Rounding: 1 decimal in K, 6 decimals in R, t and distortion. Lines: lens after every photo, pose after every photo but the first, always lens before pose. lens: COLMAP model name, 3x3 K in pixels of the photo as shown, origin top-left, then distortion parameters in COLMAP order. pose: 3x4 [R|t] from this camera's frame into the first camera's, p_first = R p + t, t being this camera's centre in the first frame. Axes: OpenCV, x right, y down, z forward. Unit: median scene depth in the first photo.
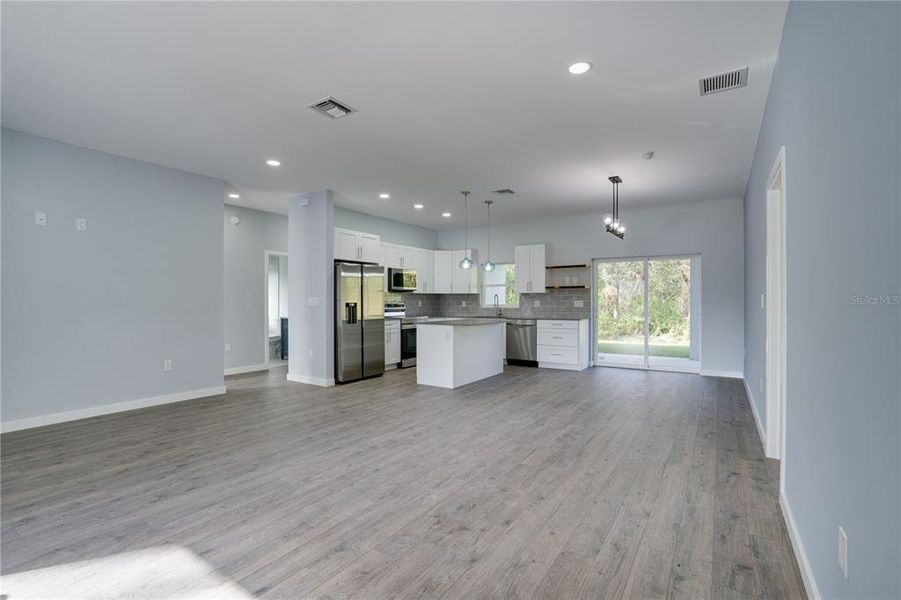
lens RADIAL K [[422.6, 0, 446.5], [0, 422.6, 301.6], [0, 0, 1]] dist [-0.032016, 0.004129]
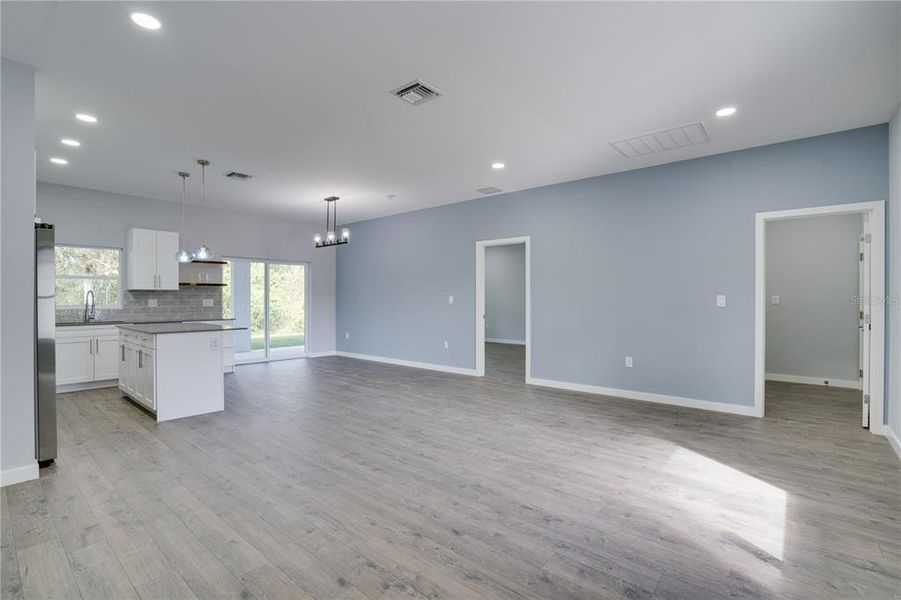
lens RADIAL K [[422.6, 0, 445.5], [0, 422.6, 298.3], [0, 0, 1]] dist [-0.032016, 0.004129]
pose [[0.119517, -0.001122, 0.992832, -1.198009], [0.002079, 0.999997, 0.000880, -0.009223], [-0.992830, 0.001959, 0.119519, 0.822365]]
